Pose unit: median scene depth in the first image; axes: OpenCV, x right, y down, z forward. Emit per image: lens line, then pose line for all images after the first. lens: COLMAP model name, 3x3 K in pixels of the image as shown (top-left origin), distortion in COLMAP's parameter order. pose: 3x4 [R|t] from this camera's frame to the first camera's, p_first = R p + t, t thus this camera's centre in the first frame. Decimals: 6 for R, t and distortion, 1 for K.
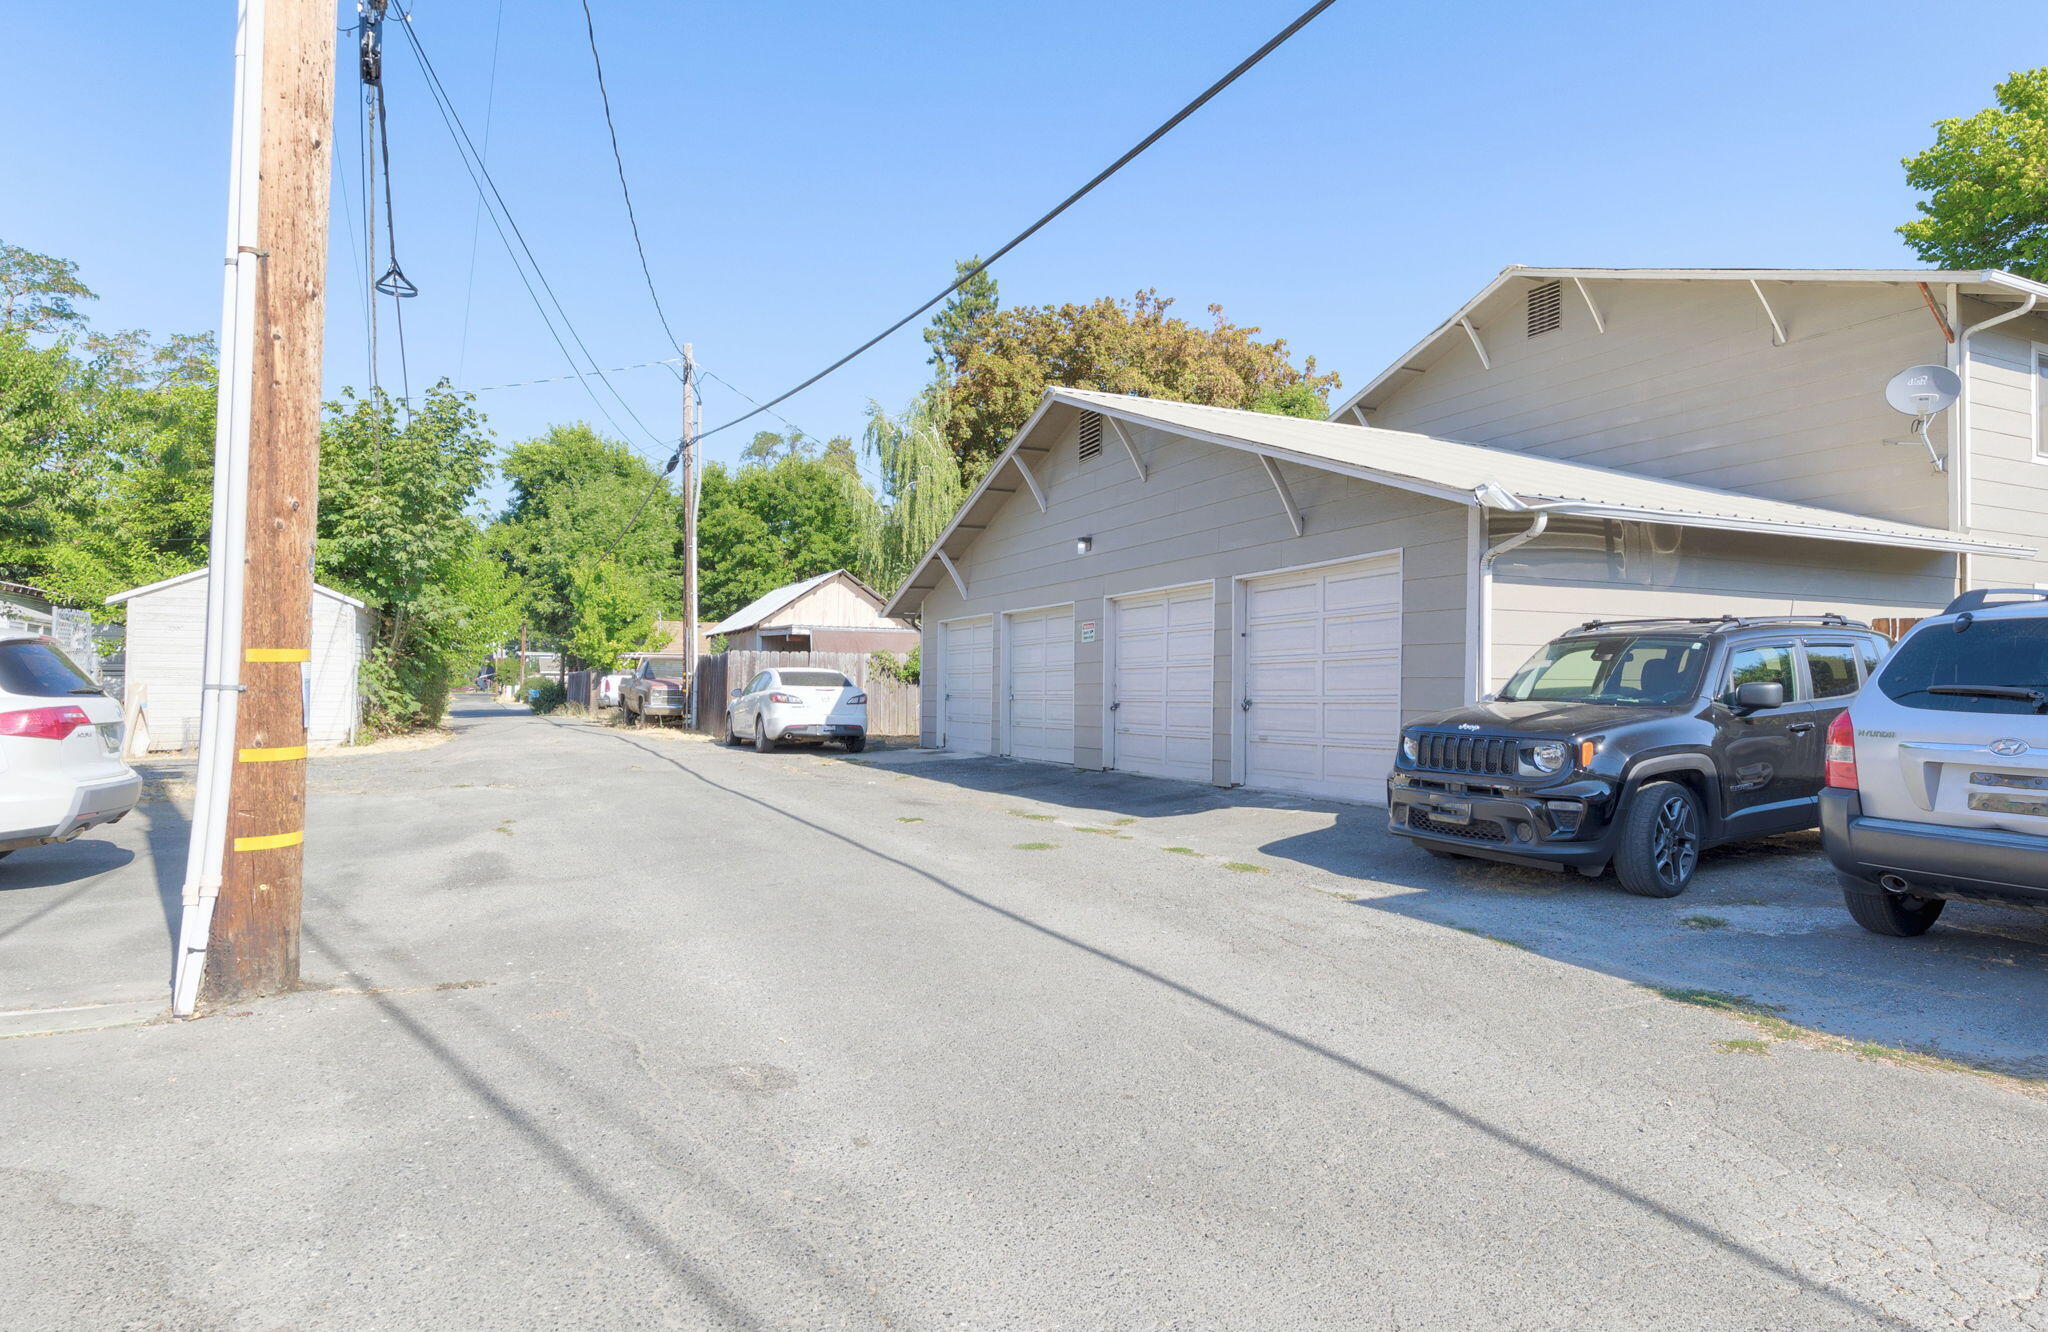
lens RADIAL K [[1494.3, 0, 1022.4], [0, 1494.3, 676.6], [0, 0, 1]] dist [0.010805, 0.000250]
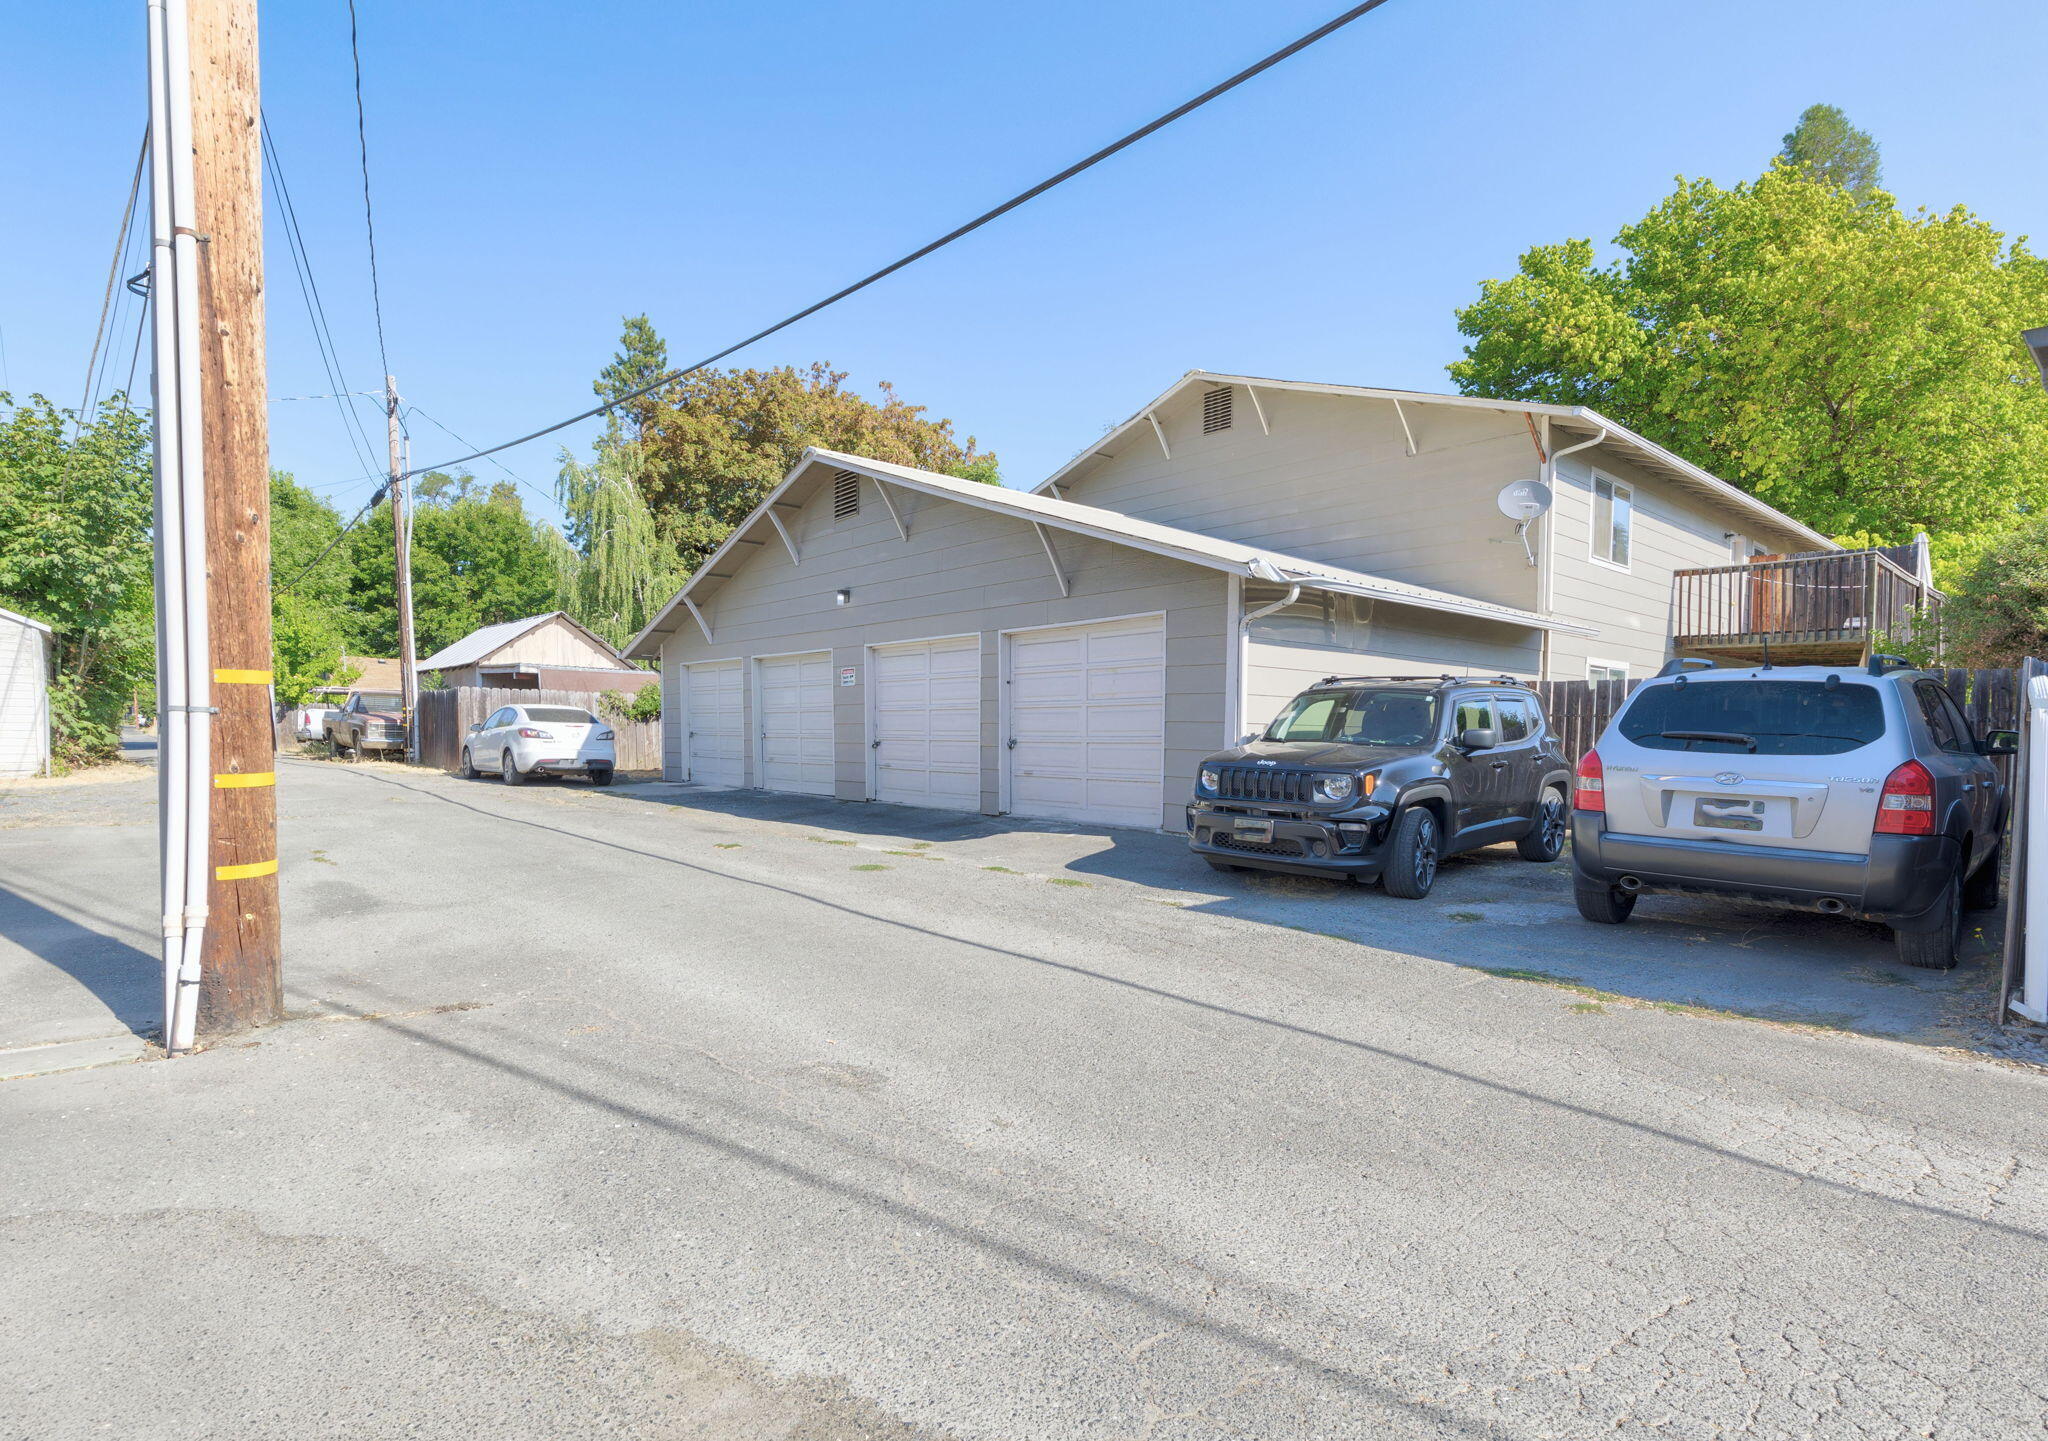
lens RADIAL K [[1310.9, 0, 1039.6], [0, 1310.9, 851.1], [0, 0, 1]] dist [0.011588, -0.002932]
pose [[0.962468, -0.011703, 0.271142, -0.113184], [-0.015161, 0.995191, 0.096769, 0.003574], [-0.270971, -0.097248, 0.957663, 0.021812]]
